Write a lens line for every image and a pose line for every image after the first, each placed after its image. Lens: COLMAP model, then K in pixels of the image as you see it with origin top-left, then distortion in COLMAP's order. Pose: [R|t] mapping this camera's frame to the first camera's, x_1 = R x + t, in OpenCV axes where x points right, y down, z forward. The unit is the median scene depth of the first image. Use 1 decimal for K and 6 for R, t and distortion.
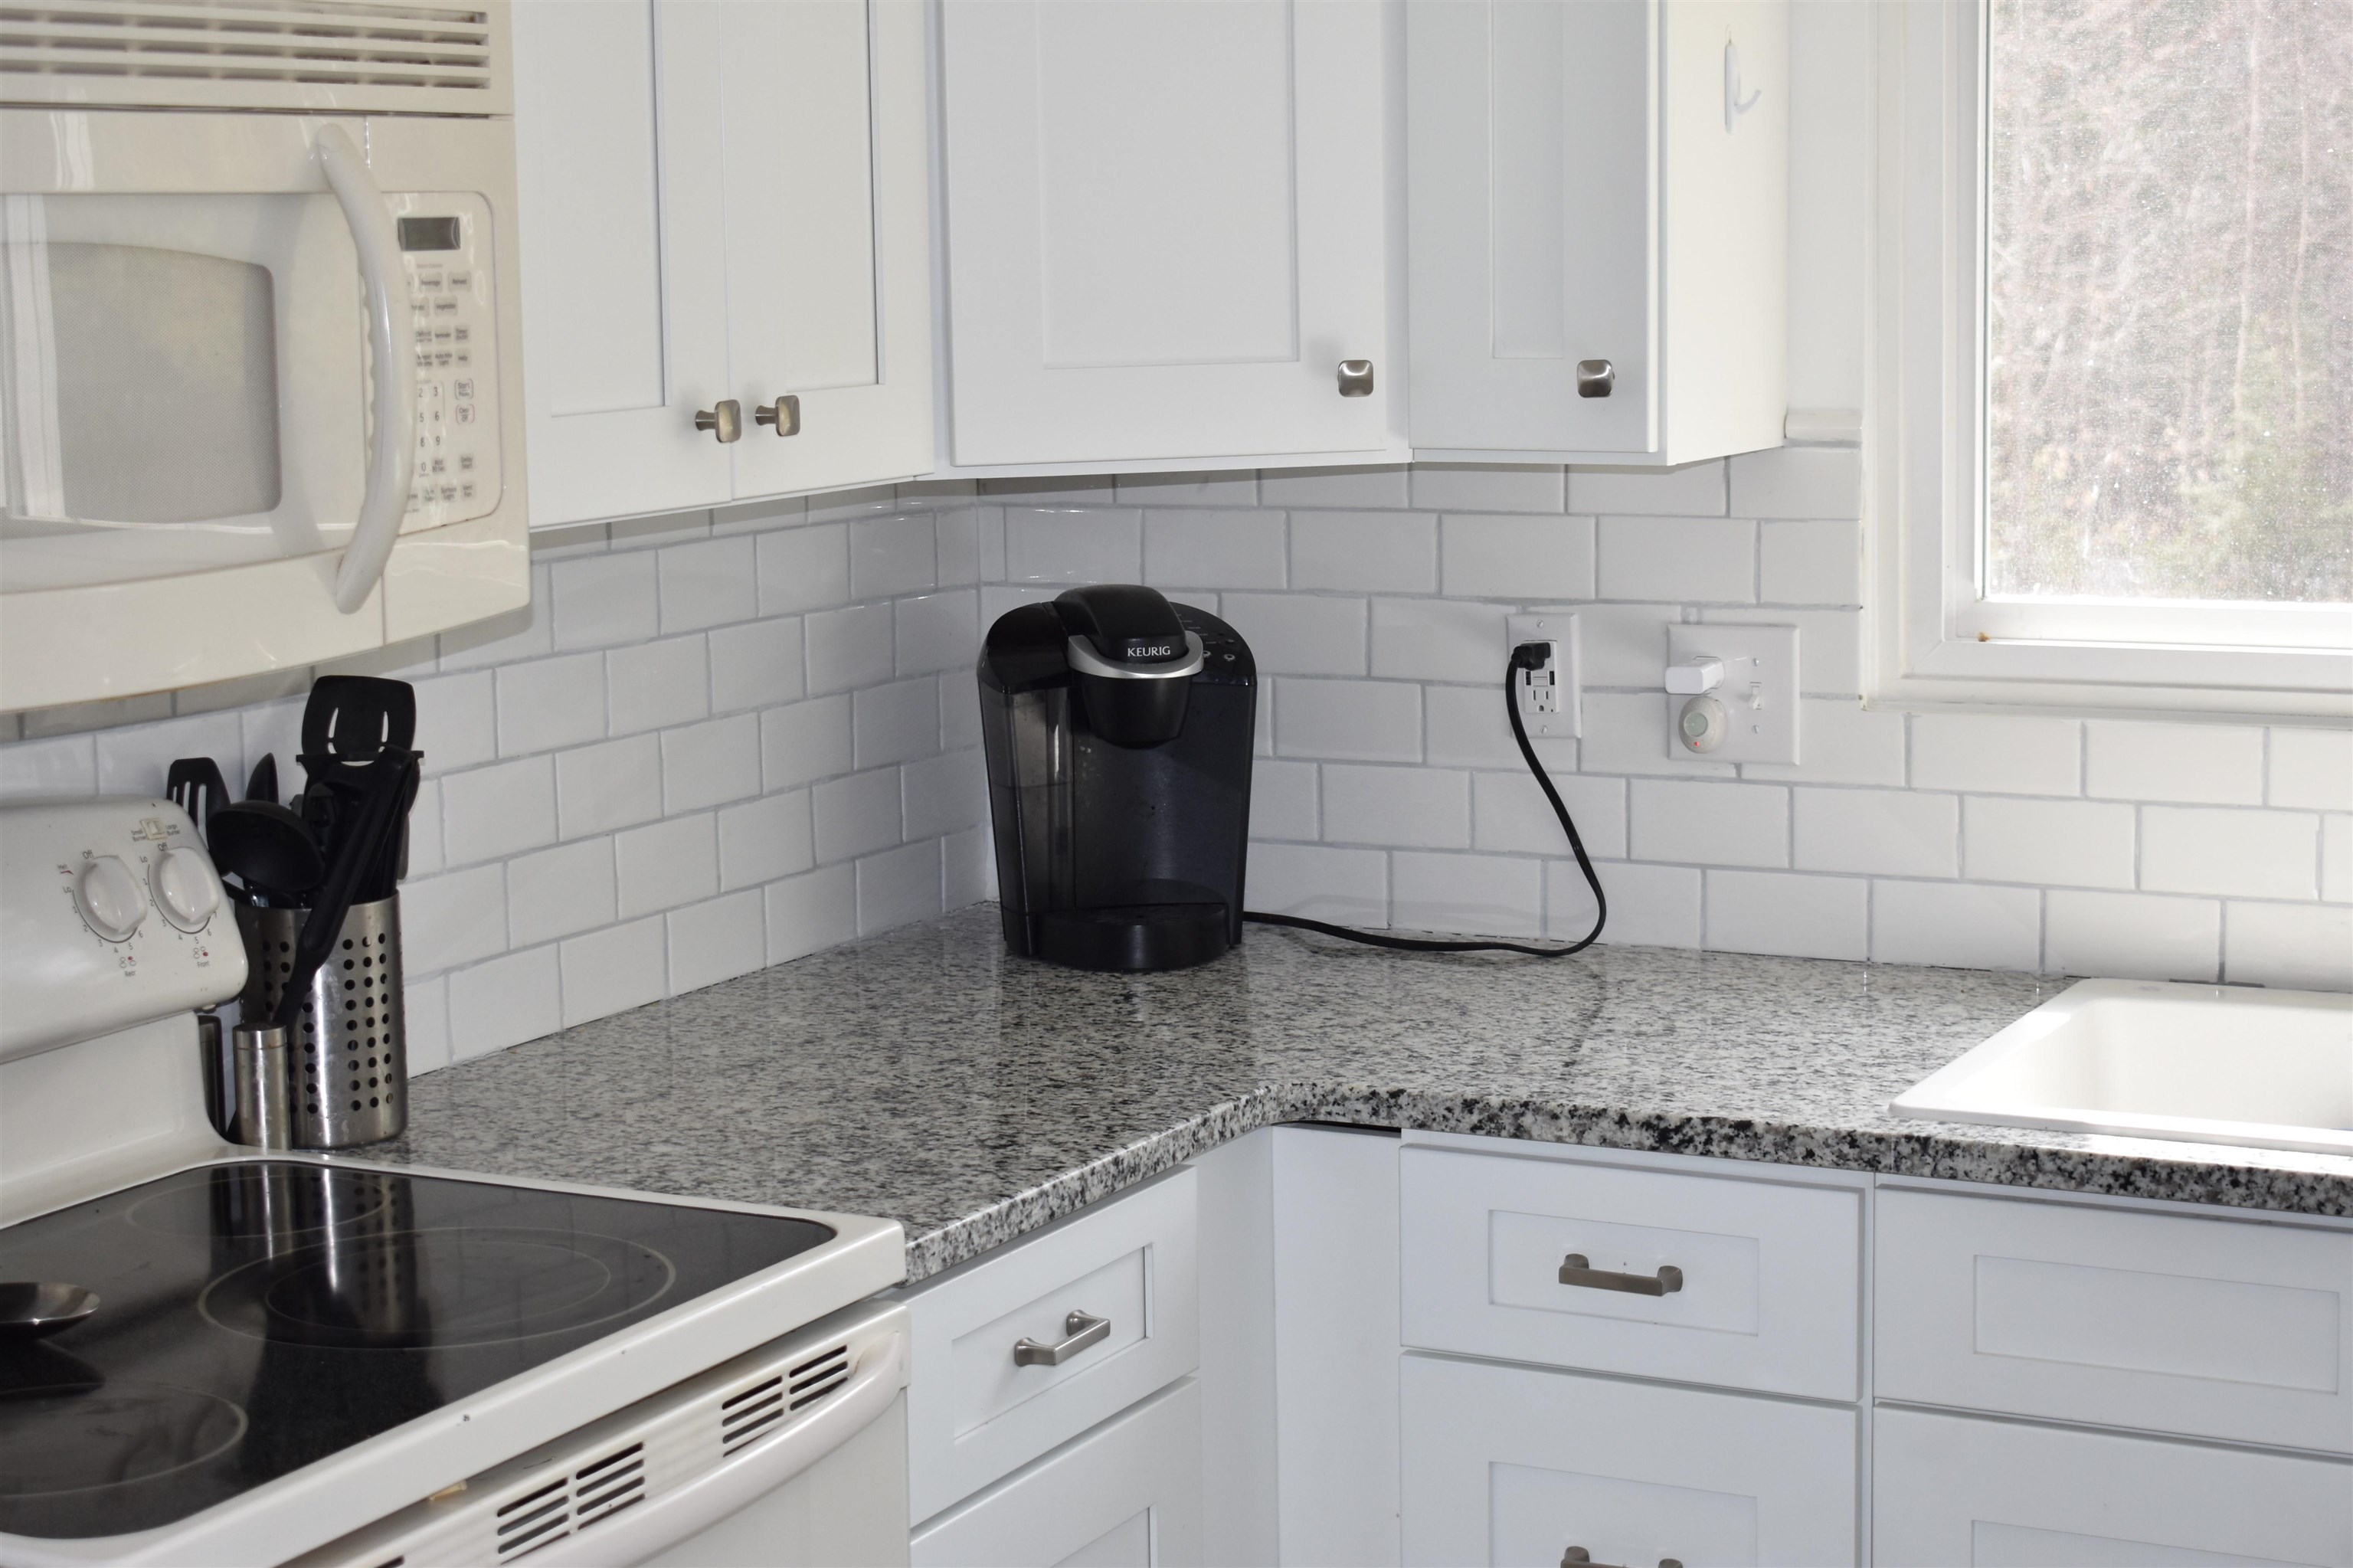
lens RADIAL K [[4029.5, 0, 1178.3], [0, 4029.5, 777.1], [0, 0, 1]] dist [0.009969, 0.000000]
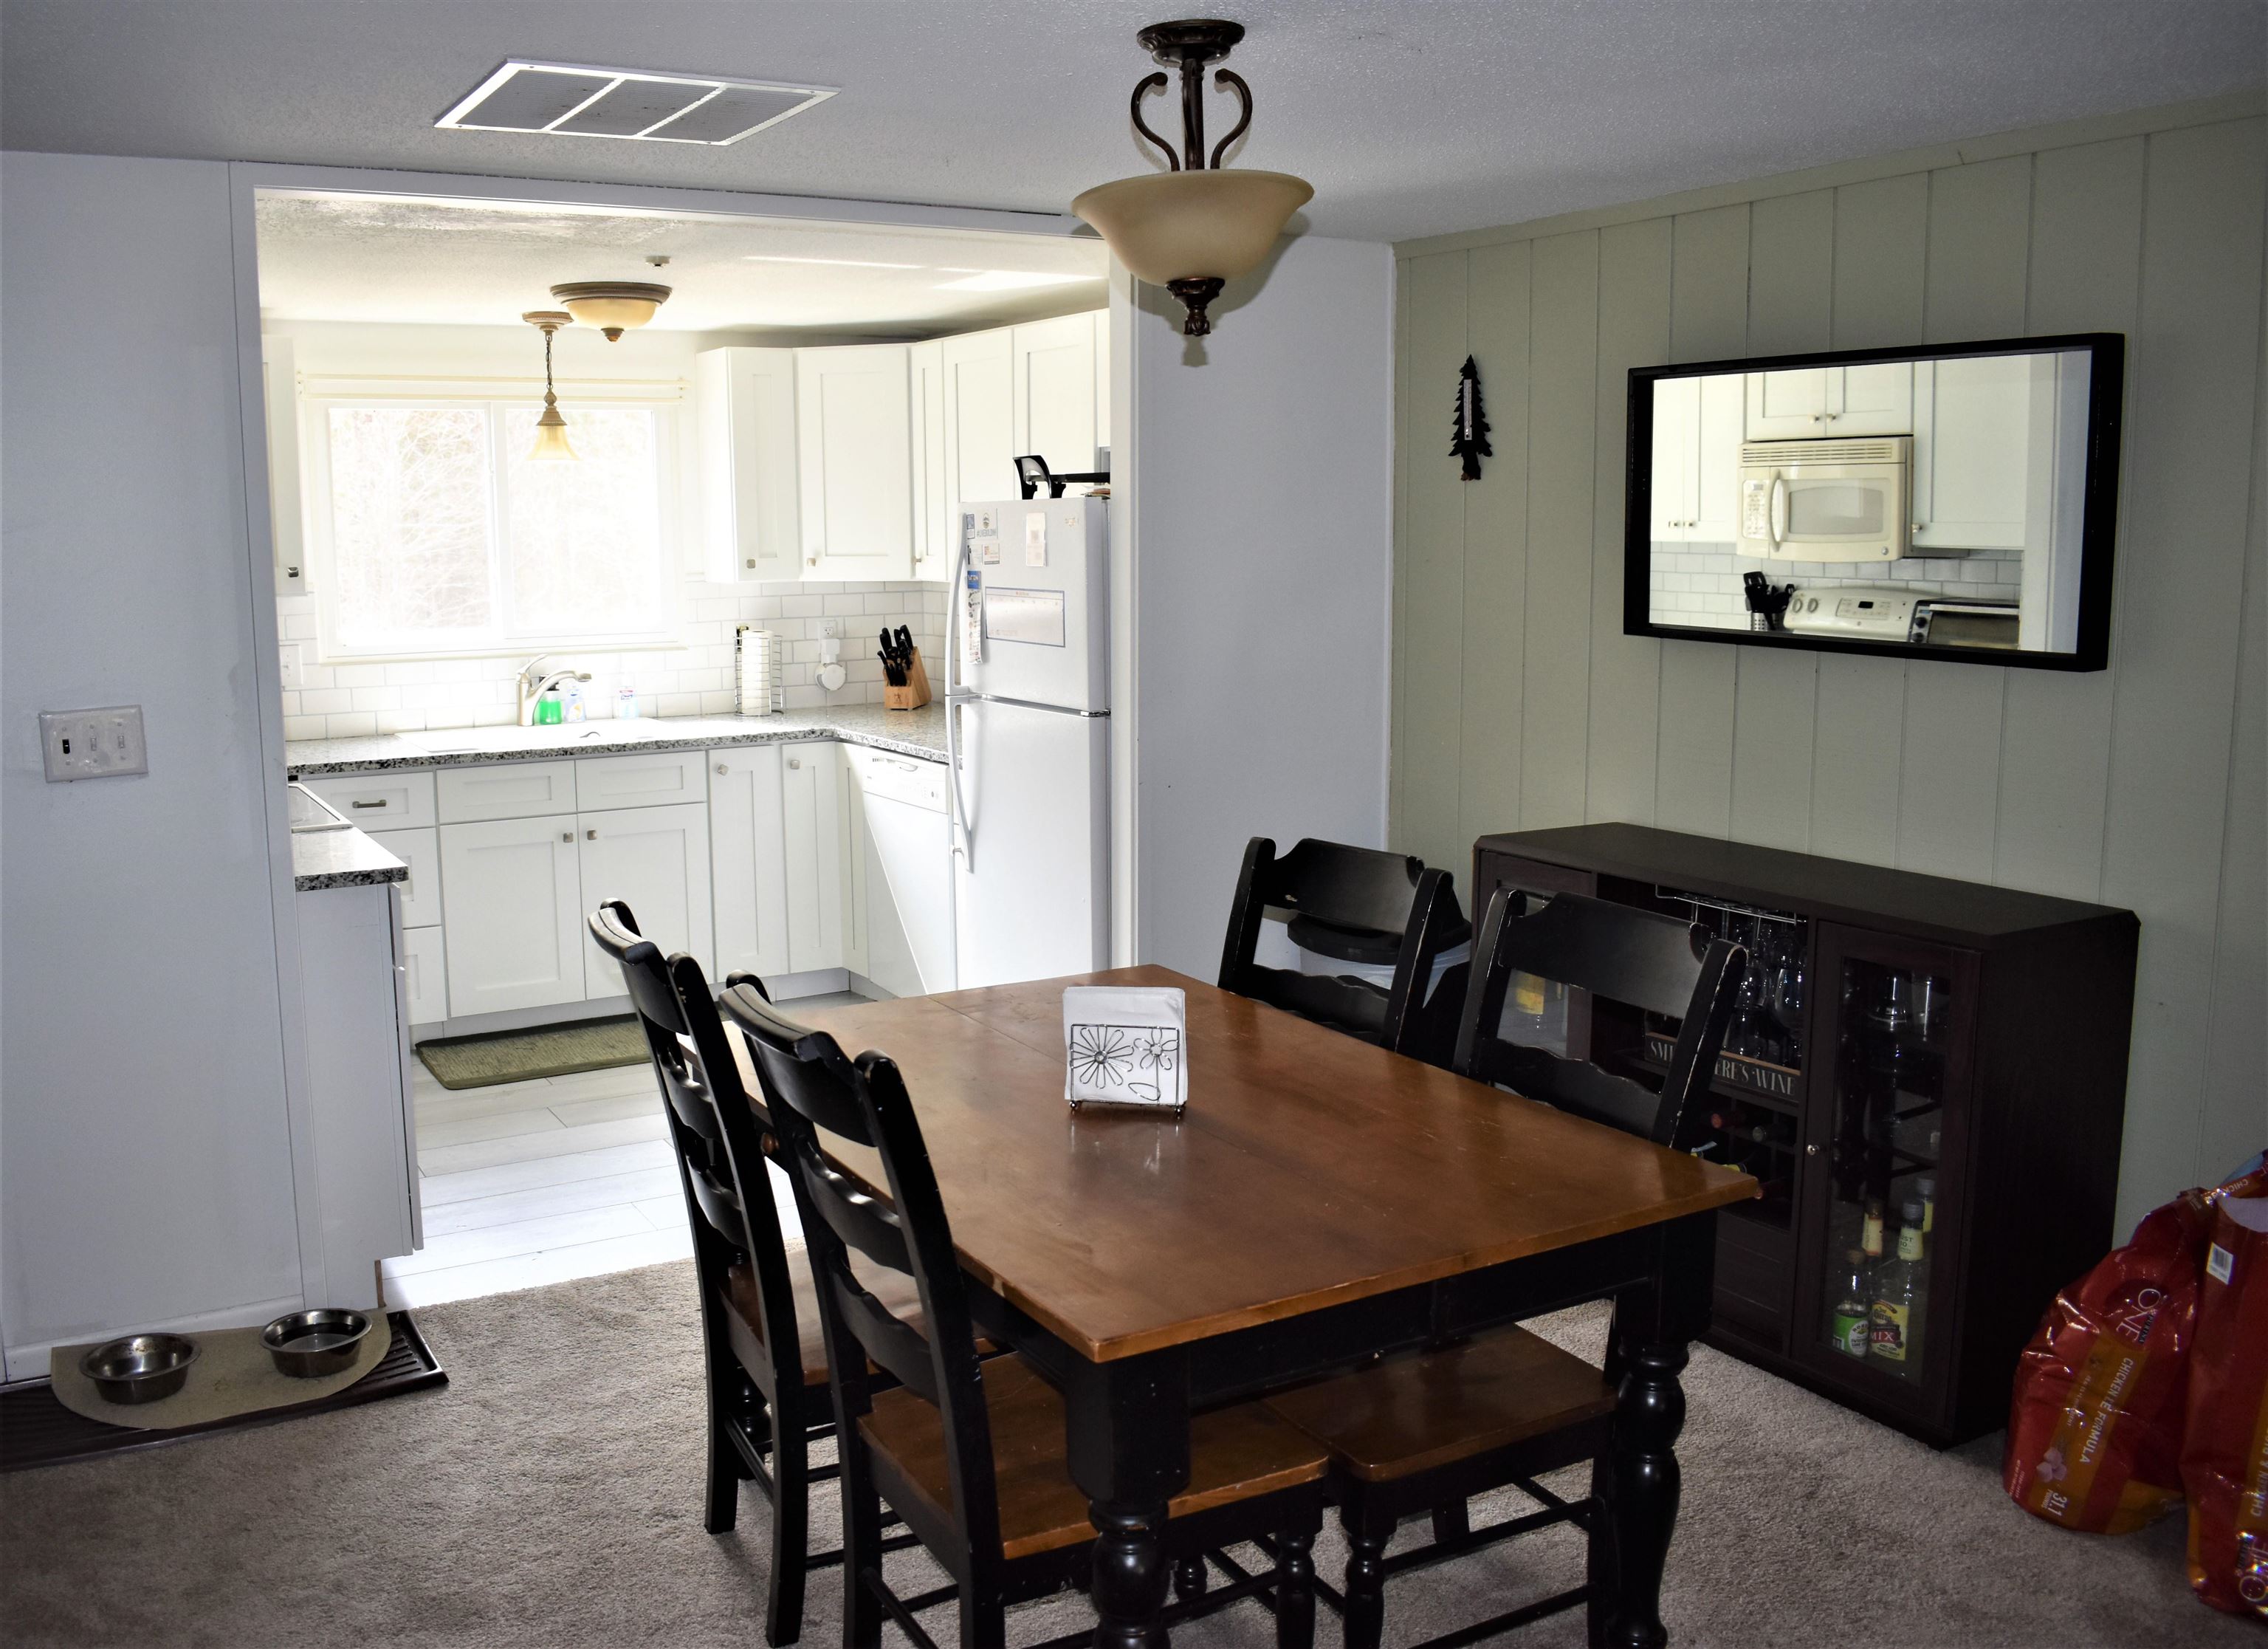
lens RADIAL K [[2012.6, 0, 993.5], [0, 2012.6, 801.5], [0, 0, 1]] dist [-0.060483, -0.000757]
pose [[0.579495, -0.107853, 0.807808, -1.077364], [0.113743, 0.992207, 0.050878, 0.091874], [-0.807000, 0.062399, 0.587246, -0.586175]]
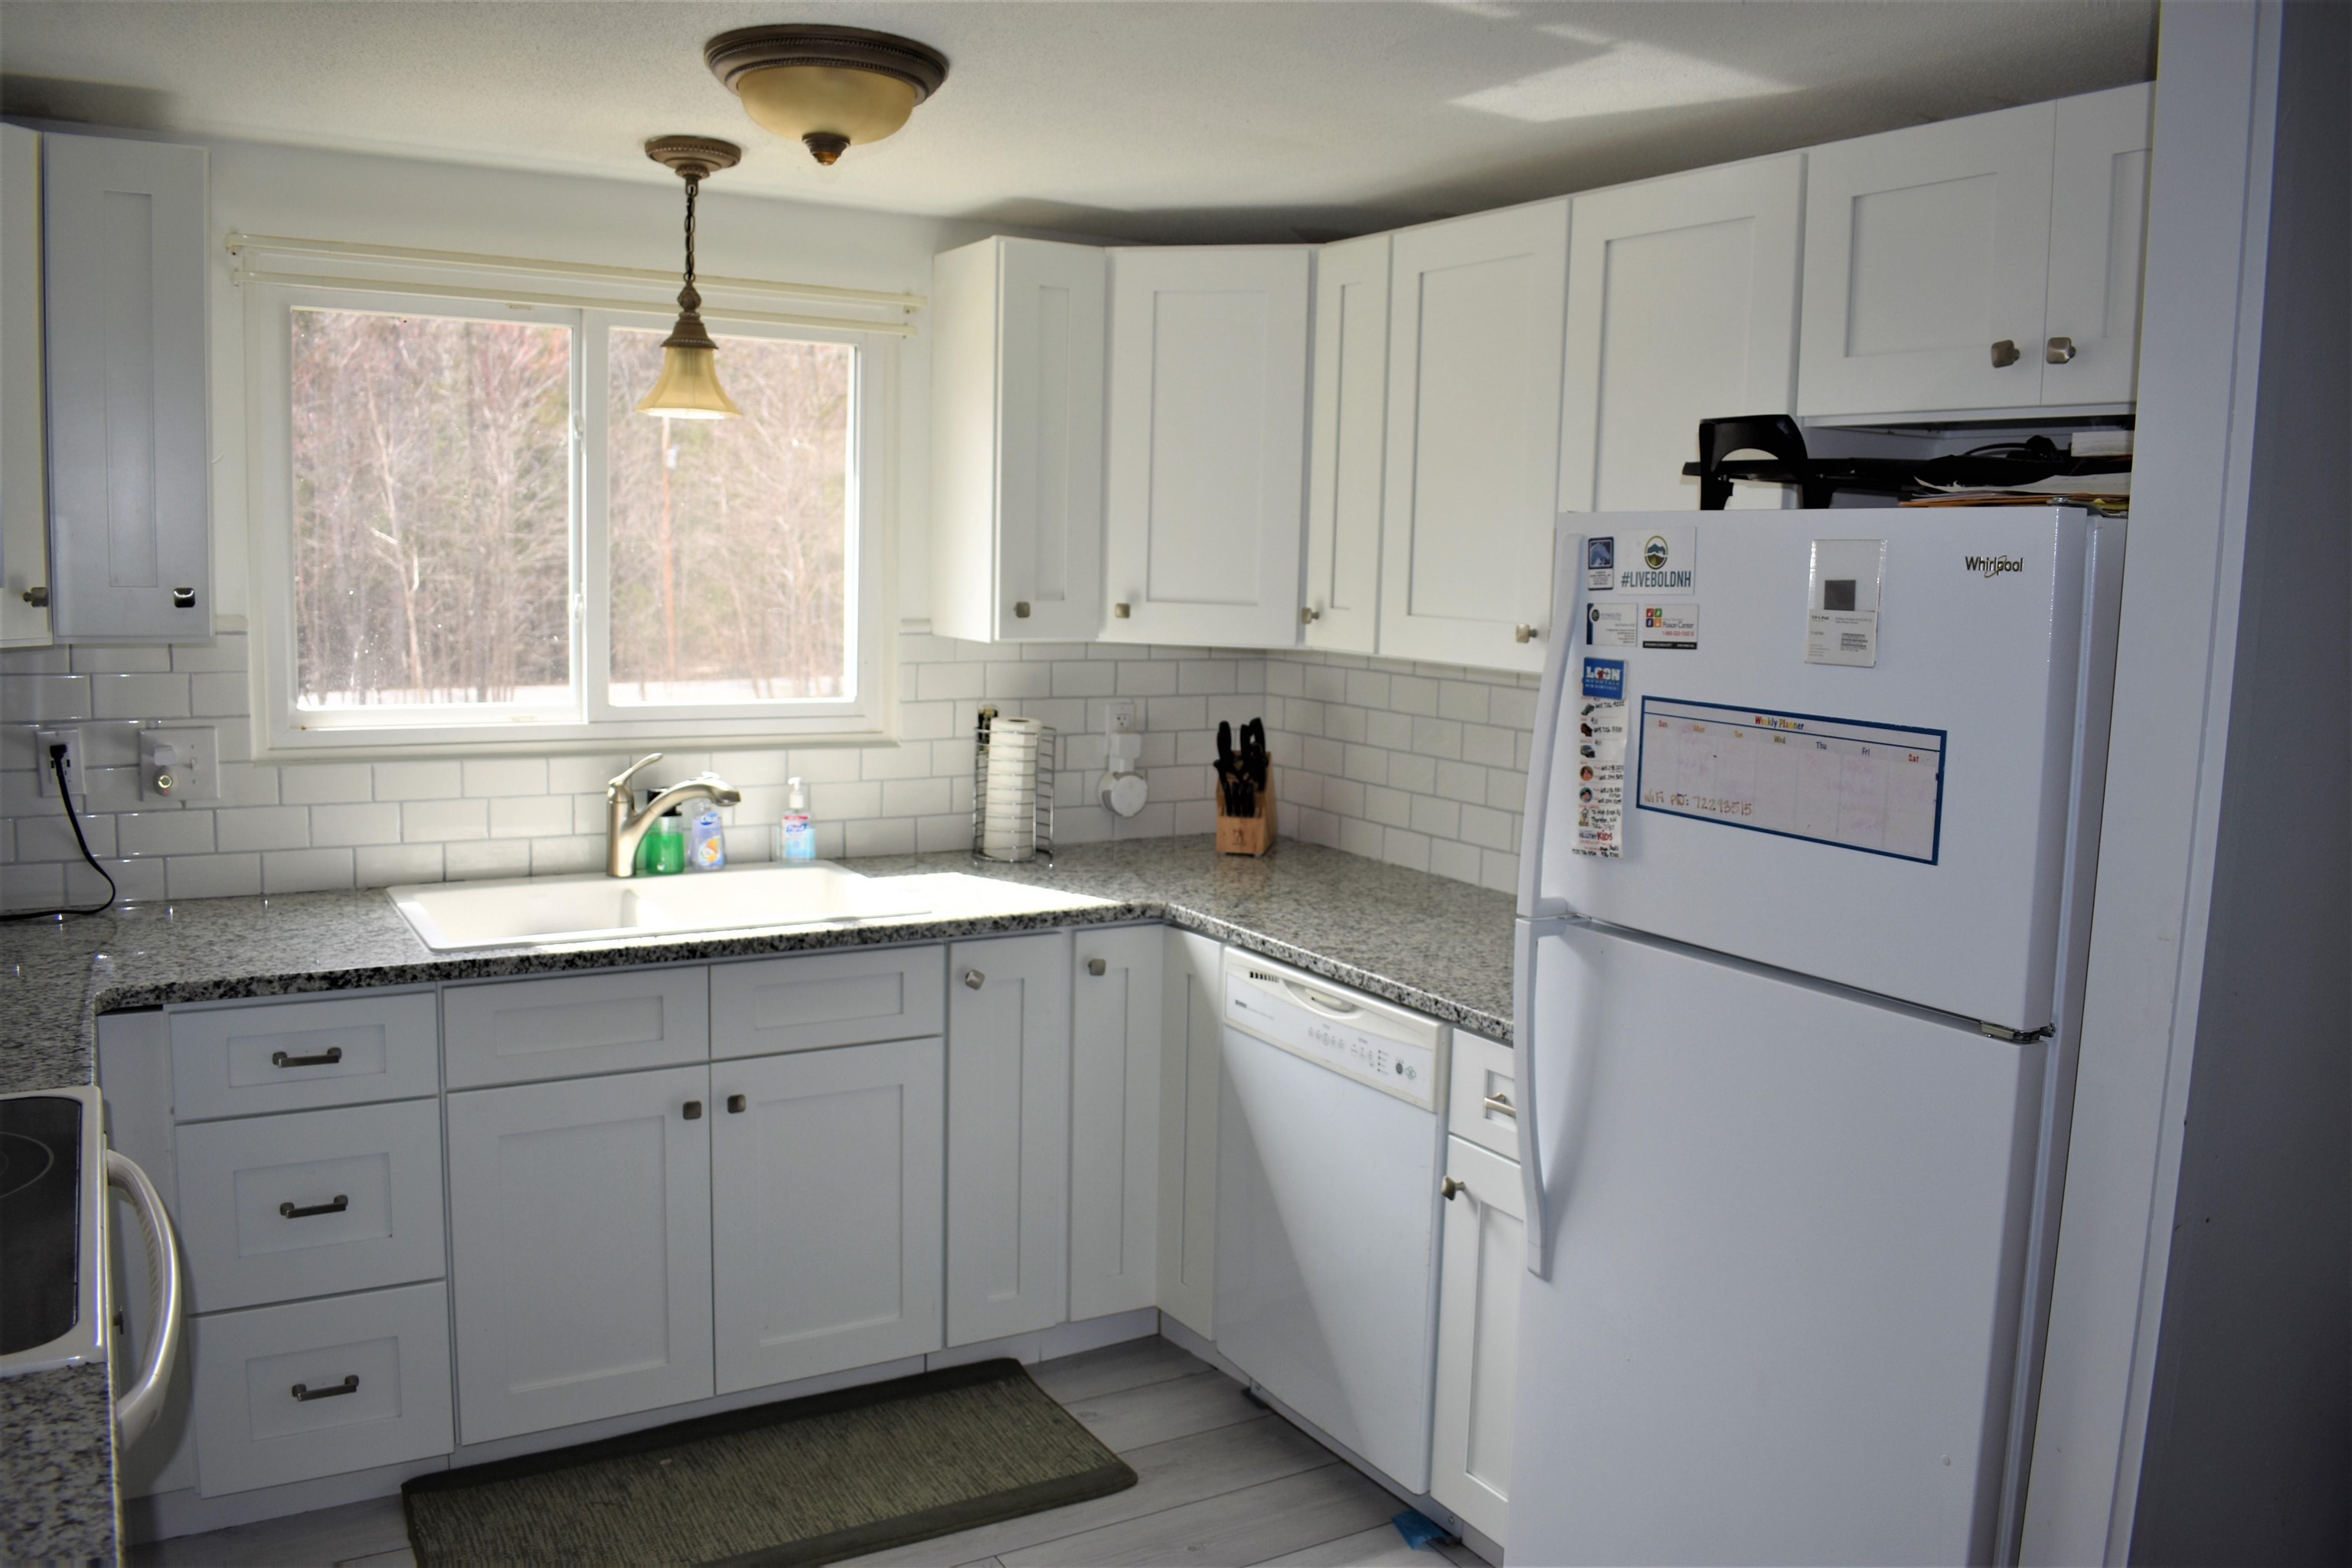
lens RADIAL K [[1860.2, 0, 1171.0], [0, 1860.2, 773.2], [0, 0, 1]] dist [-0.073028, -0.007291]
pose [[0.536956, -0.070258, 0.840679, -0.398287], [0.077892, 0.996398, 0.033521, -0.010360], [-0.840006, 0.047483, 0.540495, 0.167747]]
